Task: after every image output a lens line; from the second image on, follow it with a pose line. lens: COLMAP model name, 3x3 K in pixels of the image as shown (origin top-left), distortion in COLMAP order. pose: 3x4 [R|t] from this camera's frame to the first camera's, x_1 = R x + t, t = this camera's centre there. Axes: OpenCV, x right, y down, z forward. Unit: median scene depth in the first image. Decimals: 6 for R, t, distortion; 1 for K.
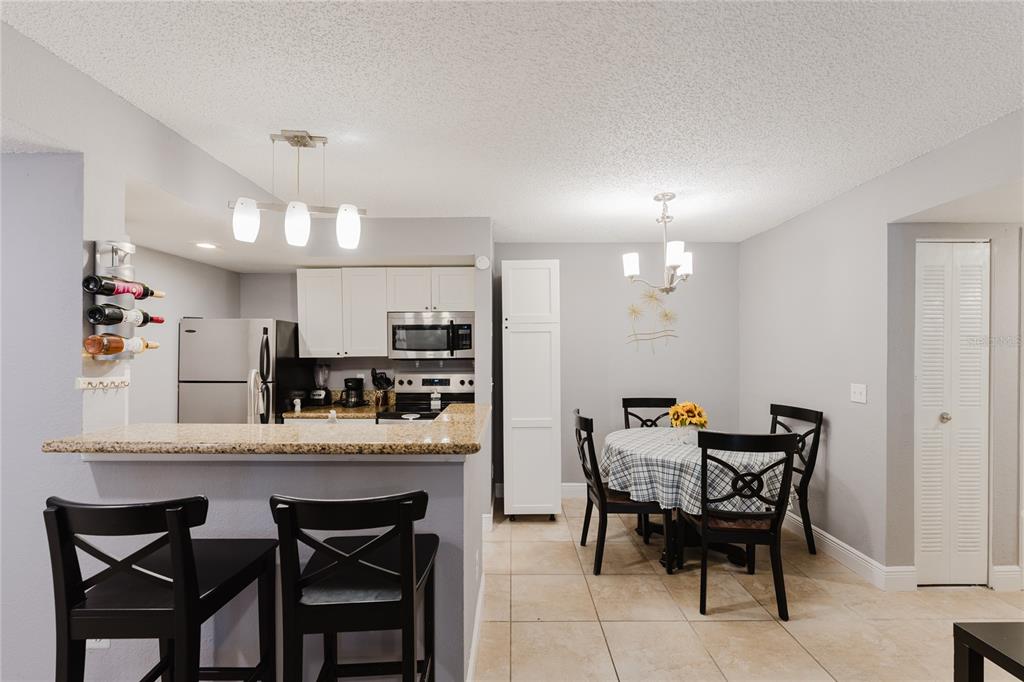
lens RADIAL K [[422.7, 0, 509.8], [0, 422.7, 350.7], [0, 0, 1]] dist [-0.000775, -0.000109]
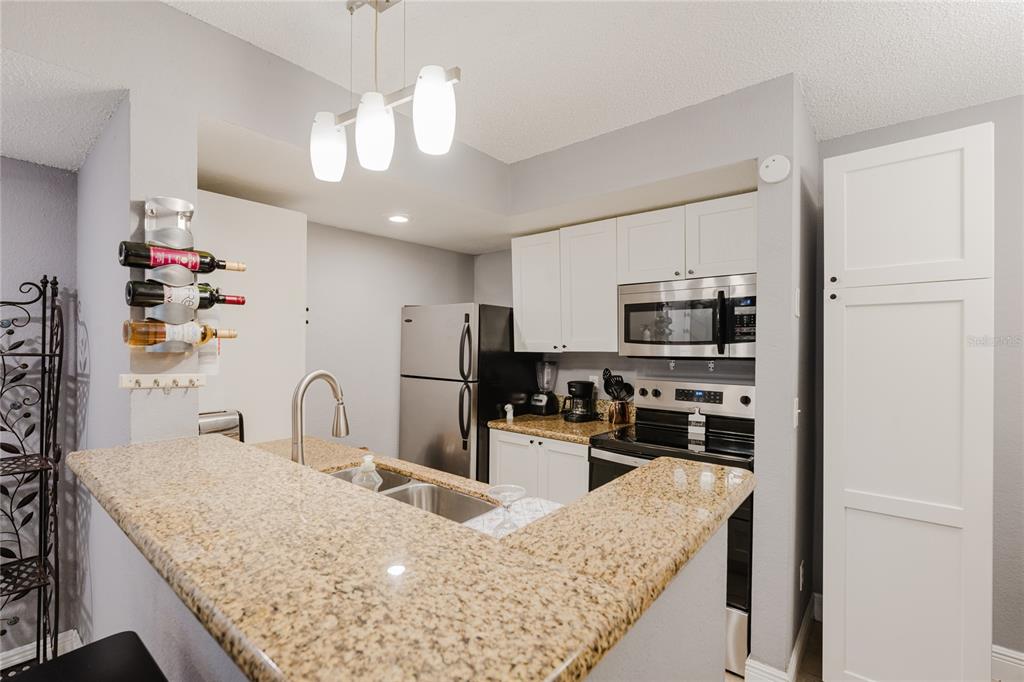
lens RADIAL K [[455.9, 0, 510.3], [0, 455.9, 345.4], [0, 0, 1]] dist [-0.000446, 0.000155]
pose [[0.771758, 0.008436, -0.635861, 0.036074], [-0.006381, 0.999964, 0.005521, -0.000055], [0.635885, -0.000204, 0.771784, 0.345658]]
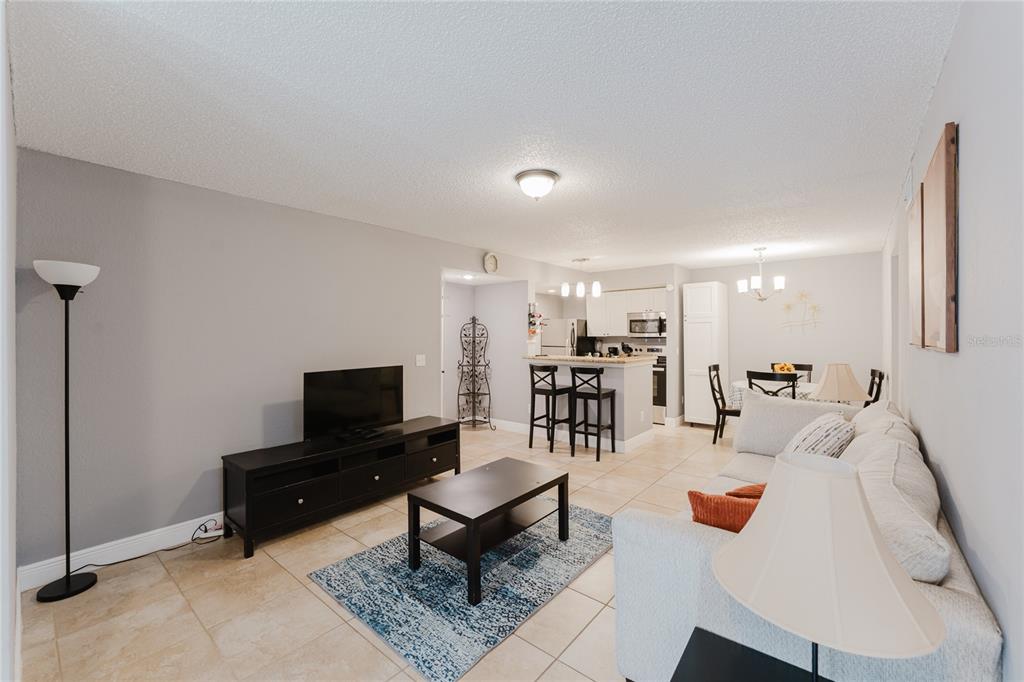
lens RADIAL K [[416.4, 0, 511.5], [0, 416.4, 329.1], [0, 0, 1]] dist [-0.000847, -0.000089]
pose [[0.770940, -0.008002, -0.636858, 0.534111], [0.001257, 0.999938, -0.011044, 0.002555], [0.636907, 0.007714, 0.770902, -0.843406]]
